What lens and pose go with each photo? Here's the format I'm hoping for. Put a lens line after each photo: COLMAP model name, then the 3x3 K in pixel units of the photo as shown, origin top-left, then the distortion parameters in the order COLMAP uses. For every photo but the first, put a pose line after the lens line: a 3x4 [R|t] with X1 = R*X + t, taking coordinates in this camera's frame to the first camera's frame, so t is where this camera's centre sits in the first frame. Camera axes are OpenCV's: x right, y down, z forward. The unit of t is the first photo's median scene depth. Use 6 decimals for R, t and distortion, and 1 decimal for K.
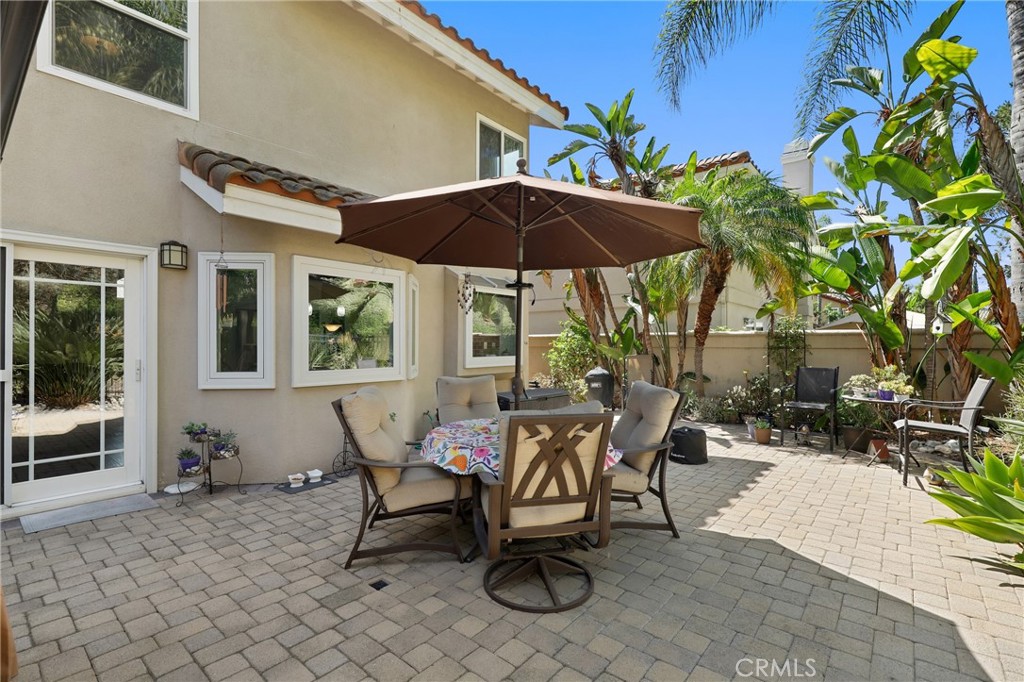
lens RADIAL K [[470.7, 0, 518.7], [0, 470.7, 344.4], [0, 0, 1]] dist [0.000428, -0.000373]
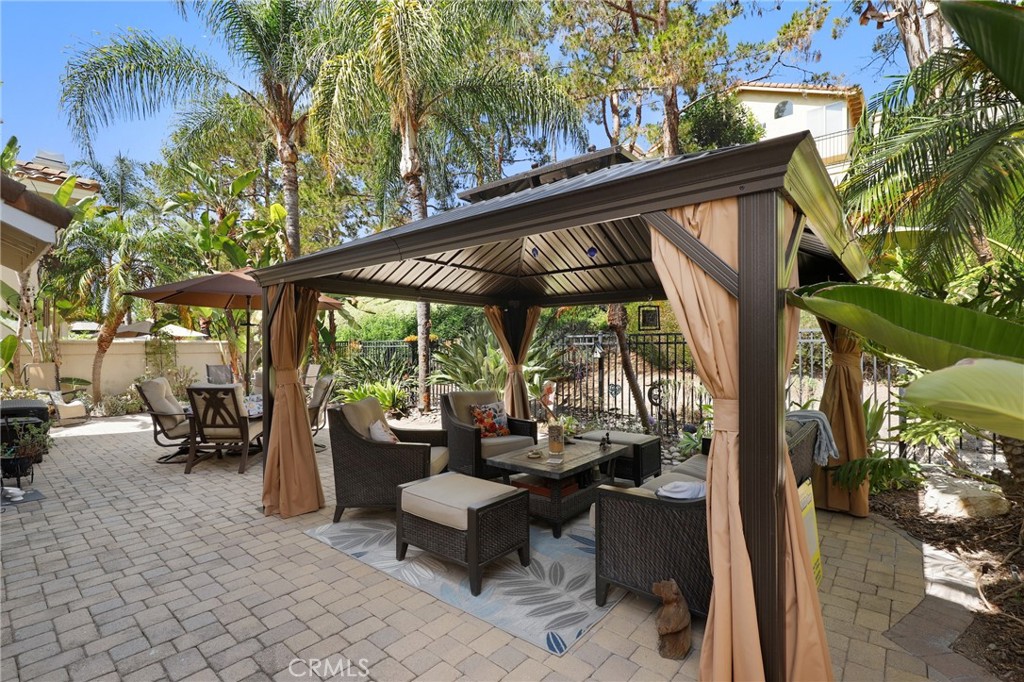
lens RADIAL K [[467.5, 0, 512.0], [0, 467.5, 341.0], [0, 0, 1]] dist [0.000865, 0.000561]
pose [[0.020911, 0.003474, 0.999775, -1.033841], [0.003401, 0.999988, -0.003546, -0.026033], [-0.999776, 0.003475, 0.020899, -0.062263]]
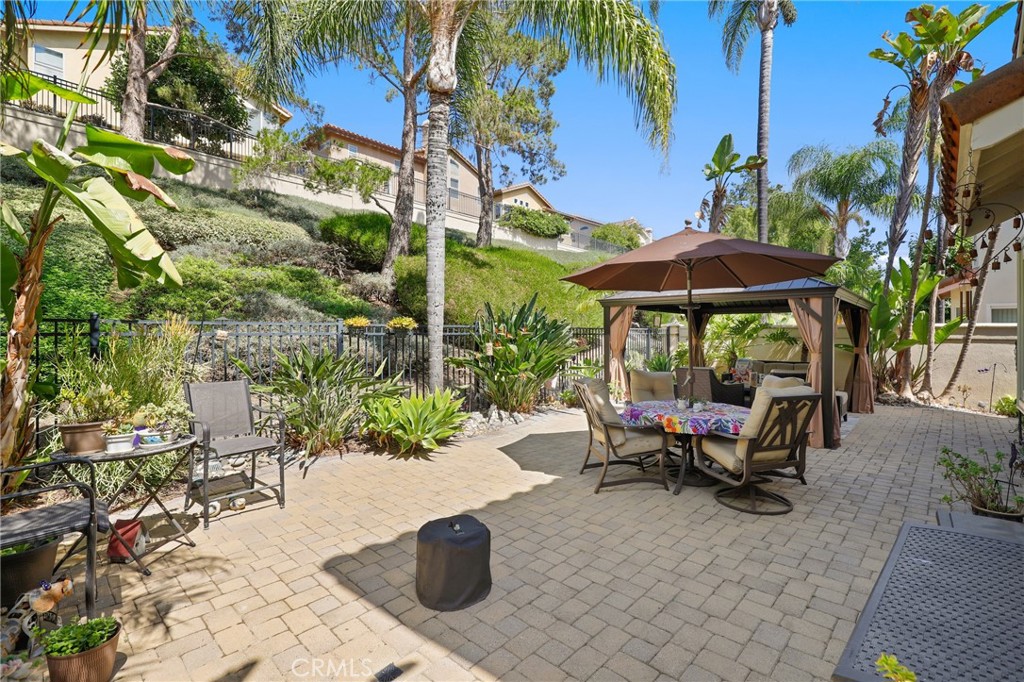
lens RADIAL K [[465.0, 0, 517.6], [0, 465.0, 338.0], [0, 0, 1]] dist [-0.001934, -0.000433]
pose [[-0.997936, -0.010223, 0.063402, 0.239247], [-0.009879, 0.999935, 0.005730, -0.017838], [-0.063456, 0.005092, -0.997972, 1.335542]]
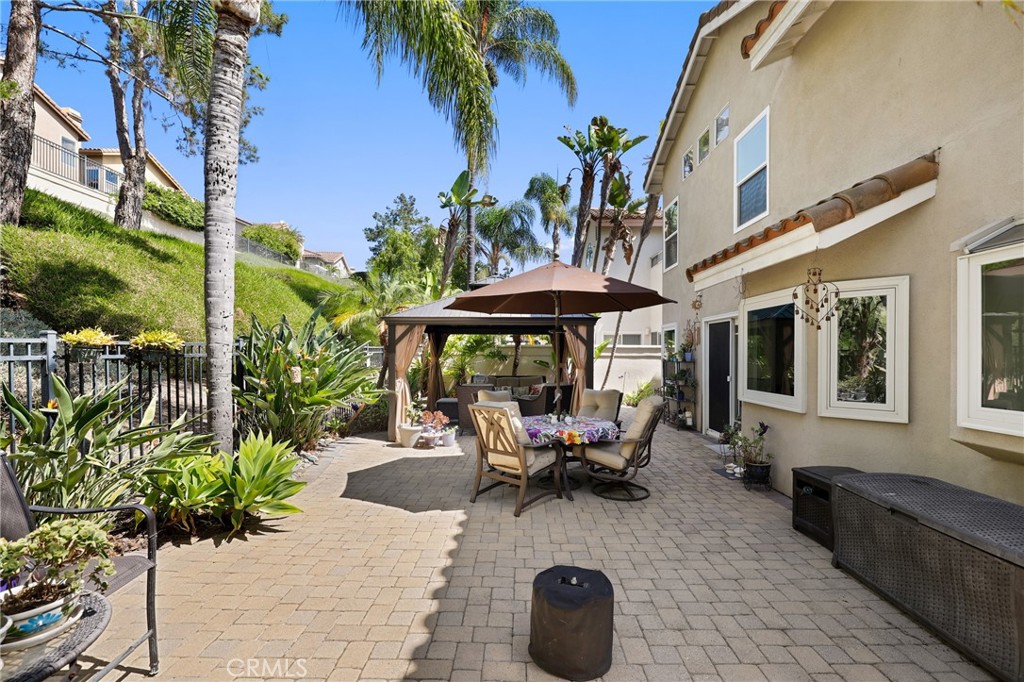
lens RADIAL K [[467.3, 0, 517.3], [0, 467.3, 358.6], [0, 0, 1]] dist [0.000675, -0.000259]
pose [[-0.776194, 0.001301, -0.630493, 0.605830], [-0.005902, 0.999939, 0.009329, -0.025342], [0.630467, 0.010962, -0.776139, 1.173715]]
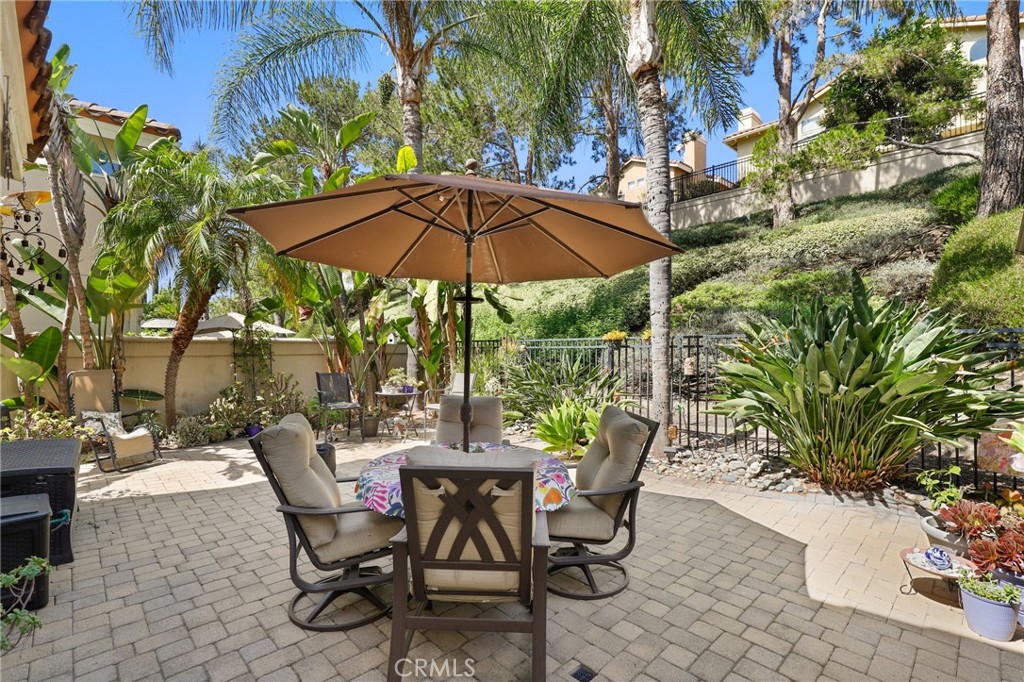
lens RADIAL K [[465.0, 0, 517.6], [0, 465.0, 338.0], [0, 0, 1]] dist [-0.001934, -0.000433]
pose [[0.112448, 0.012932, 0.993573, -0.475172], [-0.001078, 0.999916, -0.012892, -0.022217], [-0.993657, 0.000378, 0.112453, 0.441732]]
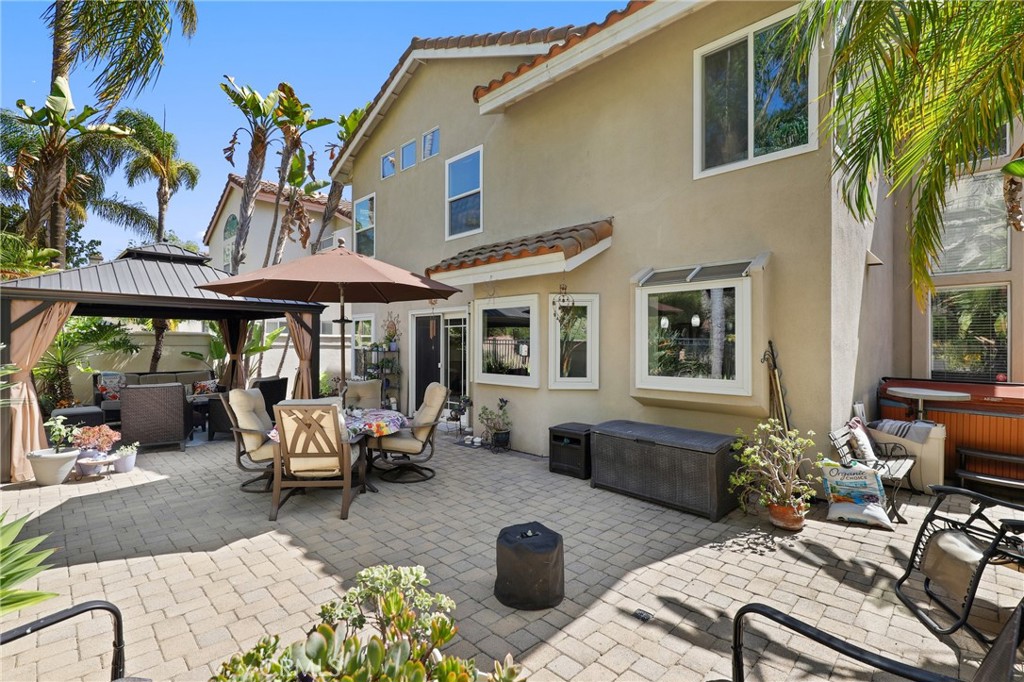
lens RADIAL K [[470.7, 0, 518.7], [0, 470.7, 344.4], [0, 0, 1]] dist [0.000428, -0.000373]
pose [[-0.089815, -0.001044, -0.995958, 0.801262], [-0.004114, 0.999991, -0.000677, -0.027925], [0.995950, 0.004037, -0.089819, 0.933150]]
